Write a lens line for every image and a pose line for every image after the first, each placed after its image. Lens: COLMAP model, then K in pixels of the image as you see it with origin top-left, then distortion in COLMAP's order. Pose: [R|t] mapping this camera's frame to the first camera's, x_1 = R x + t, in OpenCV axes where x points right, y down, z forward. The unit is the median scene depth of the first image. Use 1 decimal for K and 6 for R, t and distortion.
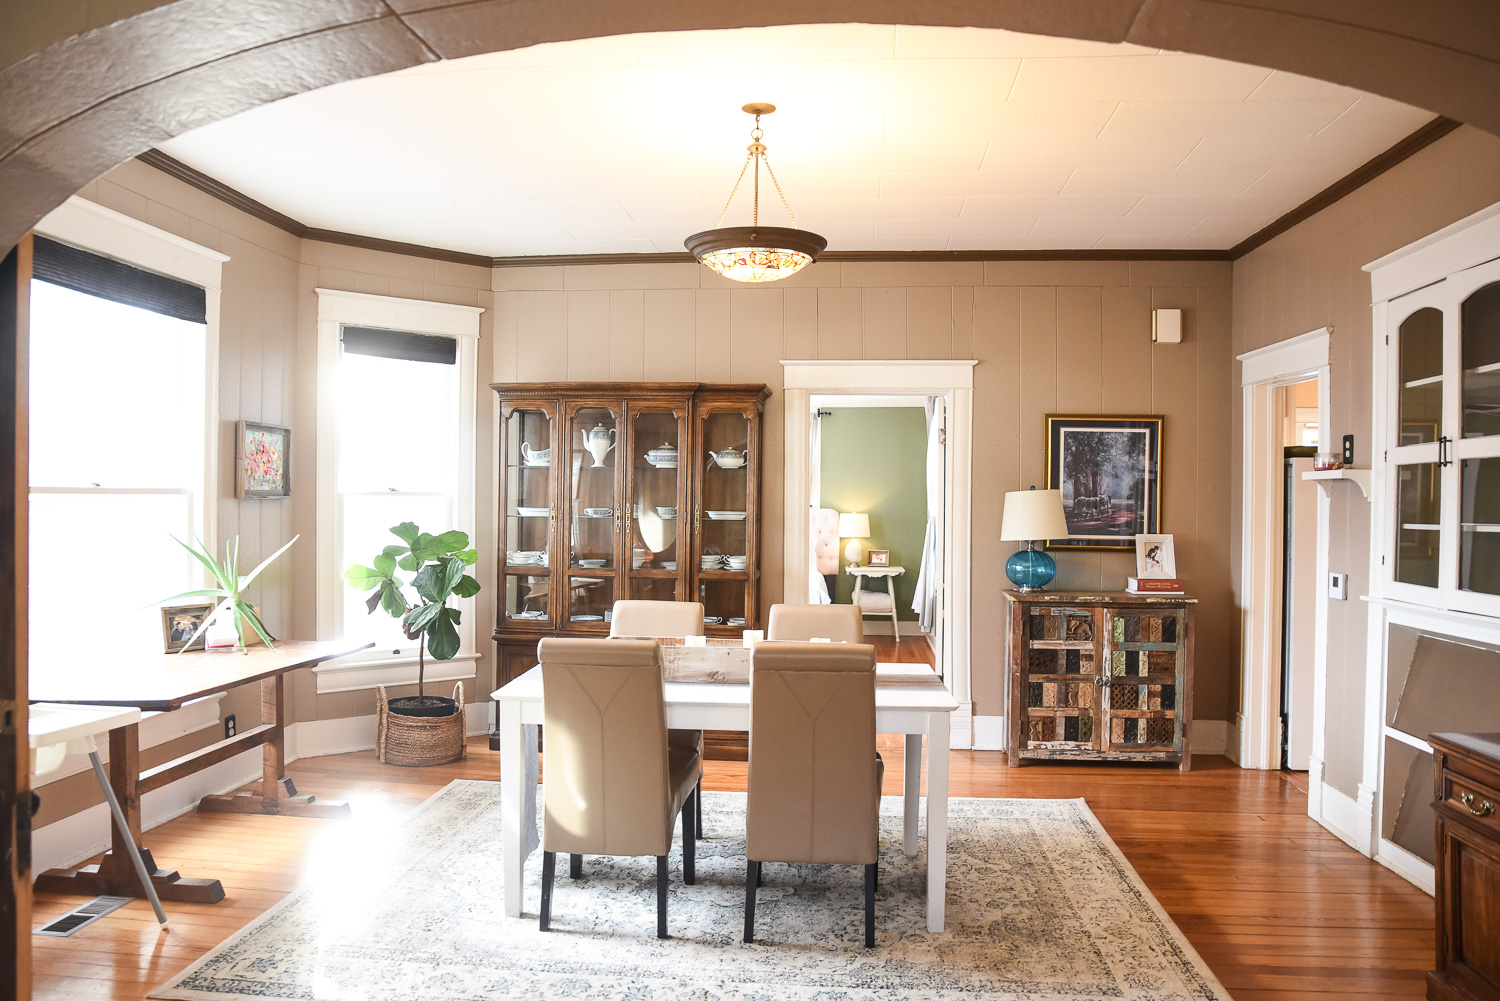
lens RADIAL K [[1078.9, 0, 739.0], [0, 1078.9, 512.4], [0, 0, 1]] dist [-0.113777, 0.075476]
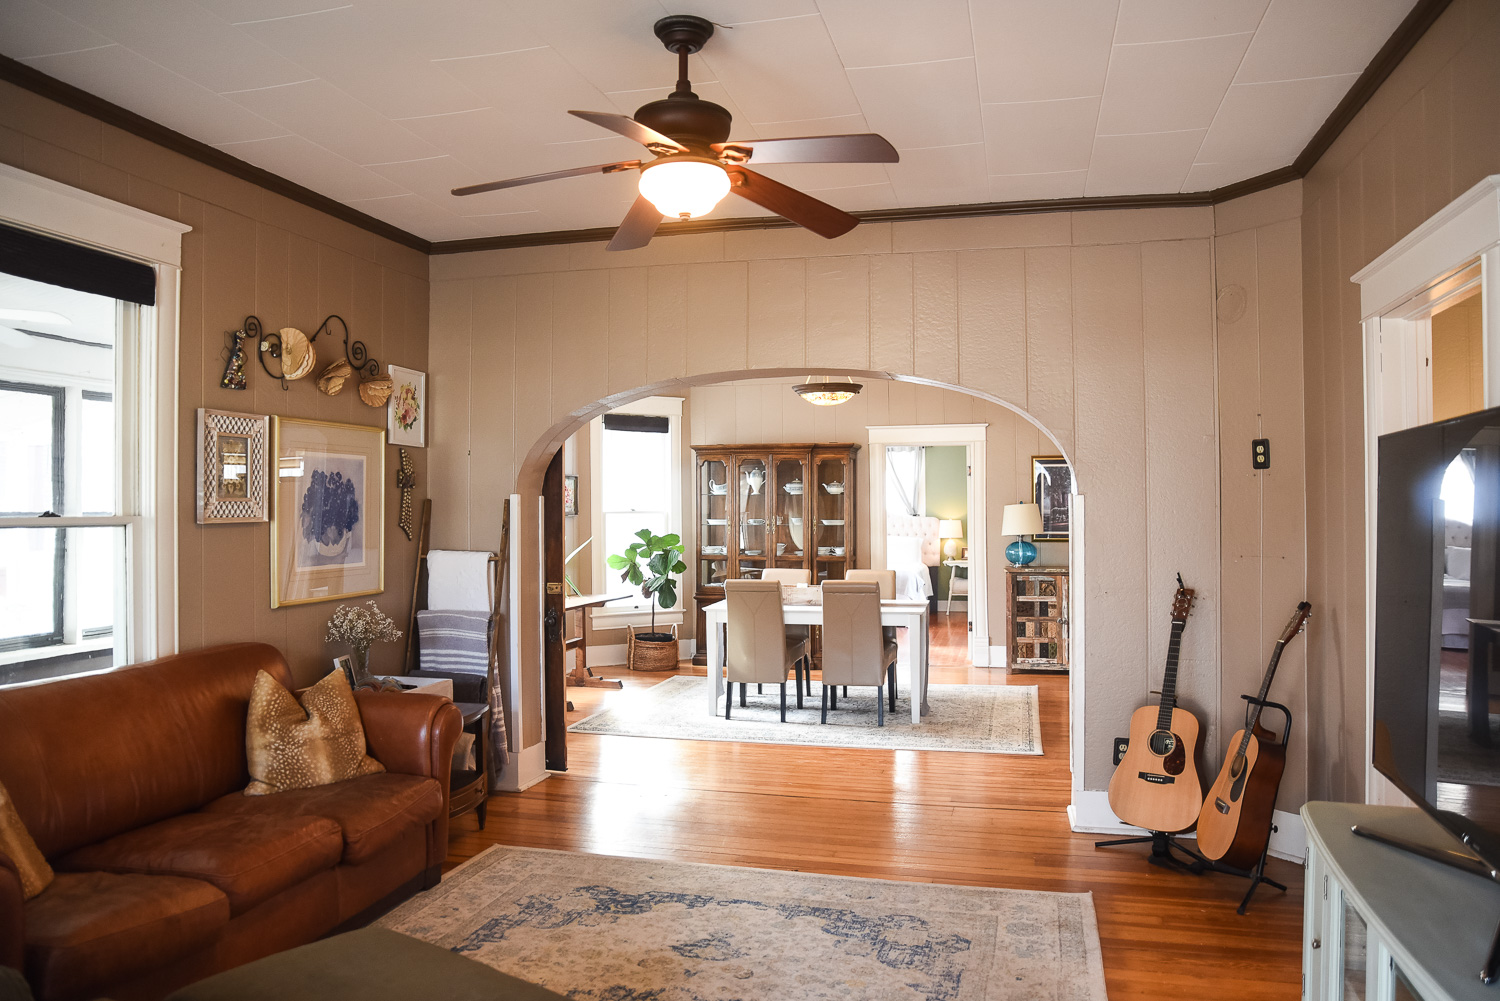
lens RADIAL K [[1078.9, 0, 681.7], [0, 1078.9, 497.7], [0, 0, 1]] dist [-0.113777, 0.075476]
pose [[0.977614, -0.018822, -0.209564, 0.111396], [0.014042, 0.999607, -0.024275, 0.001457], [0.209938, 0.020789, 0.977494, -0.680420]]
